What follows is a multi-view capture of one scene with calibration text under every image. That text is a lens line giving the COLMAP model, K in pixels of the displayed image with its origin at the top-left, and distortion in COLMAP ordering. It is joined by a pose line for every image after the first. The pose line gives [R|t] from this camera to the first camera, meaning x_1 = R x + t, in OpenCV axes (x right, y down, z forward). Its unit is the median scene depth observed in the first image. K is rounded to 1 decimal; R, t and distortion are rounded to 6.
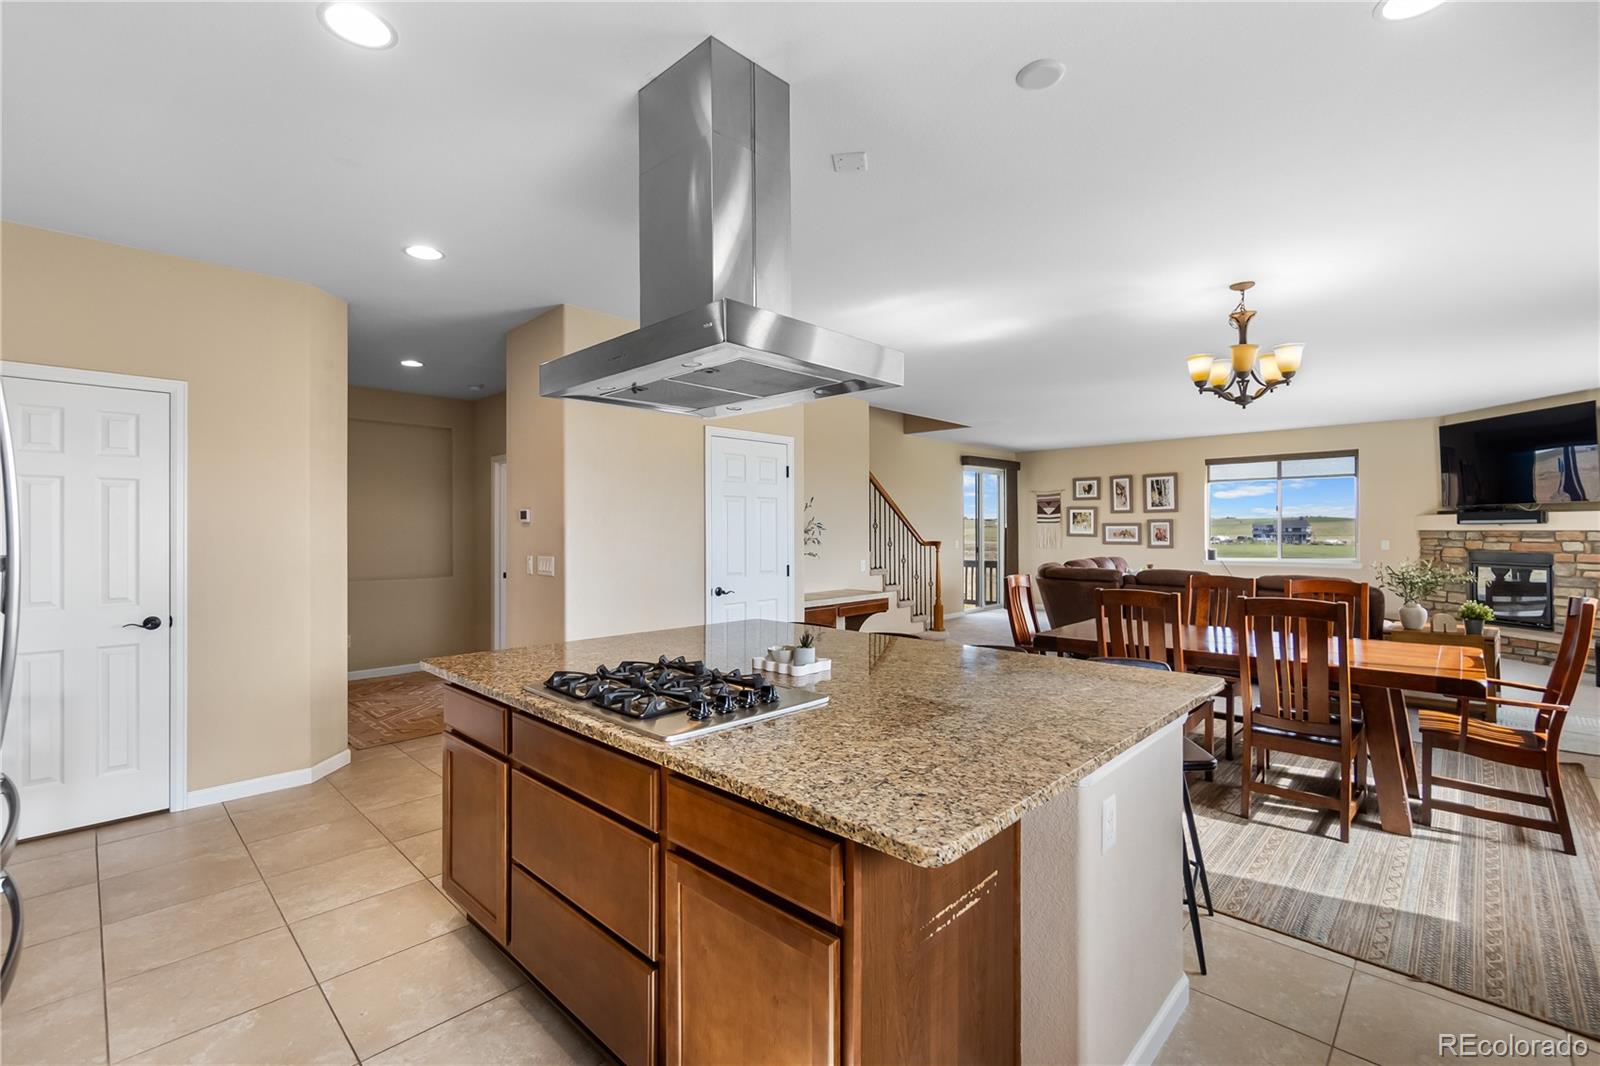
lens RADIAL K [[686.6, 0, 806.7], [0, 686.6, 527.6], [0, 0, 1]] dist [-0.004147, -0.000308]
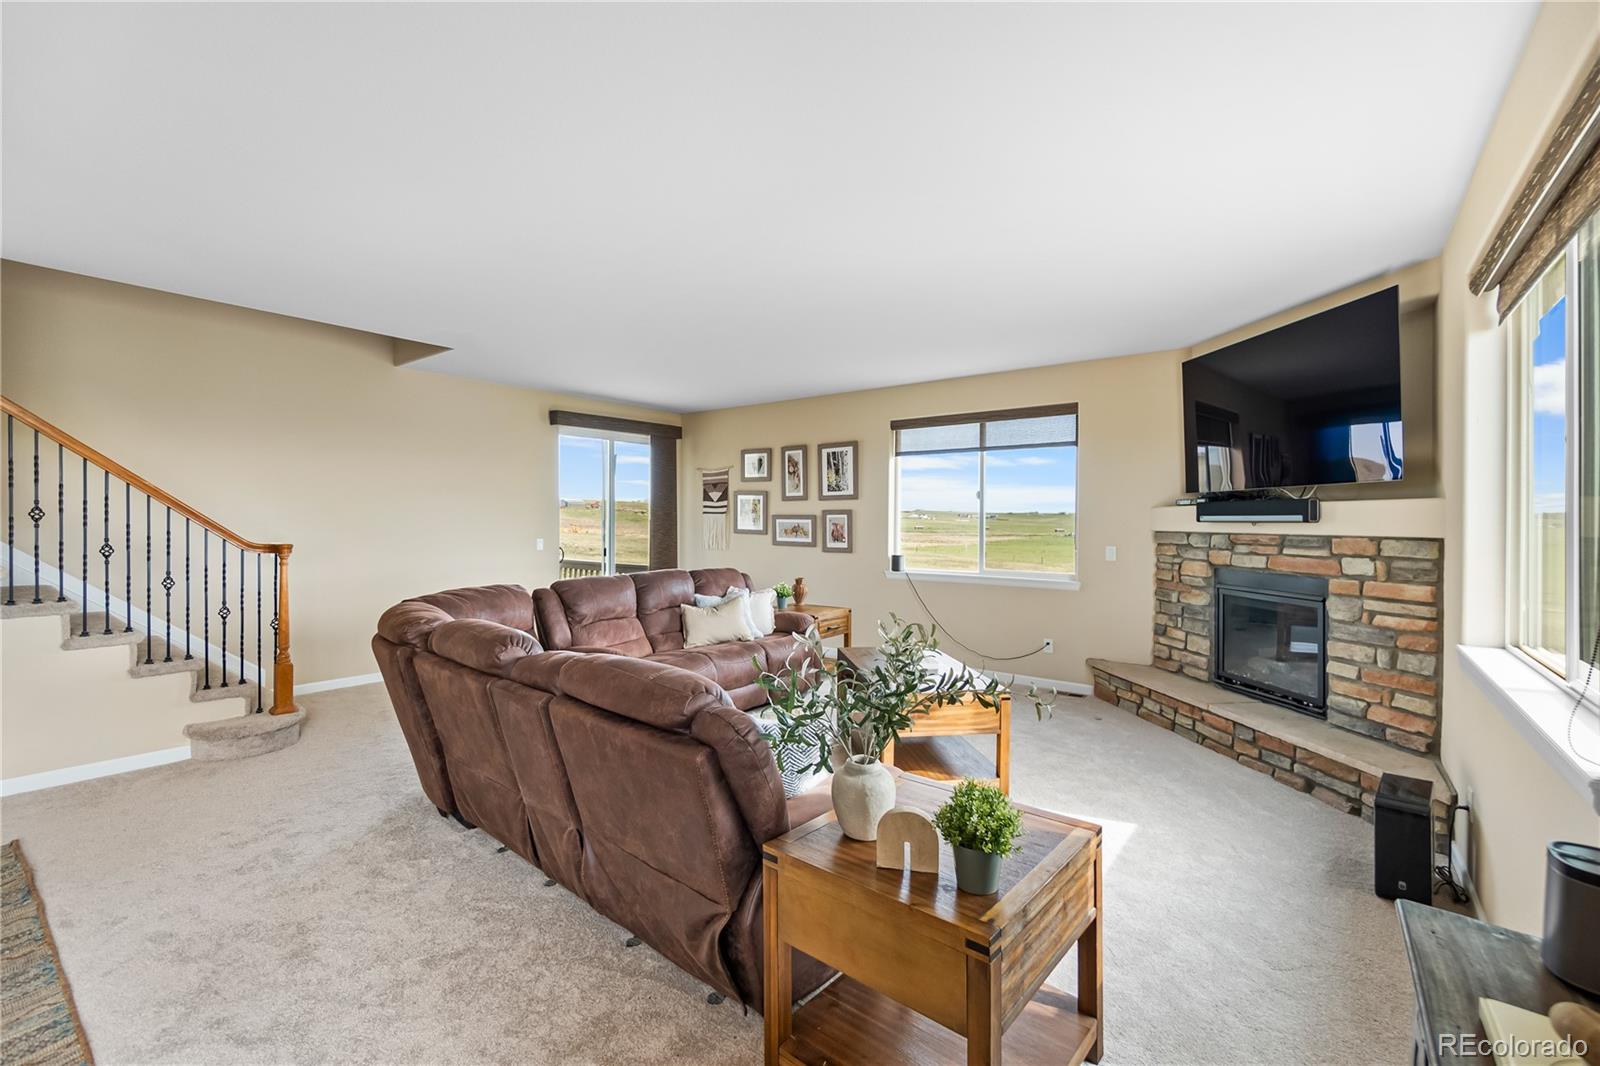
lens RADIAL K [[686.6, 0, 799.3], [0, 686.6, 522.4], [0, 0, 1]] dist [-0.004147, -0.000308]
pose [[0.994147, 0.008122, 0.107733, 0.479926], [-0.008873, 0.999940, 0.006495, -0.004677], [-0.107674, -0.007413, 0.994159, 0.392532]]
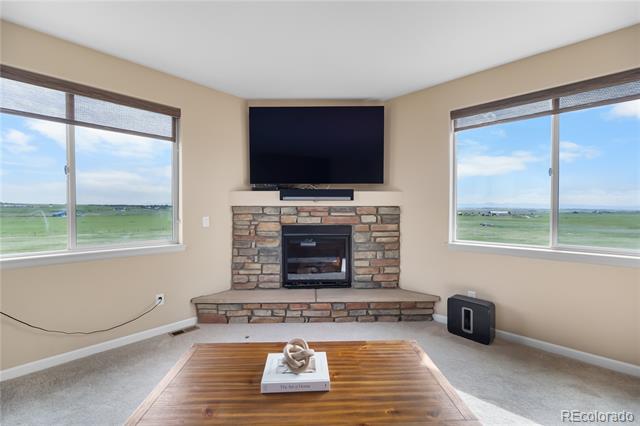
lens RADIAL K [[274.6, 0, 323.4], [0, 274.6, 214.0], [0, 0, 1]] dist [-0.004147, -0.000308]
pose [[-0.015972, -0.011325, 0.999808, 0.465555], [-0.004999, 0.999924, 0.011246, 0.010169], [-0.999860, -0.004818, -0.016027, 0.828220]]
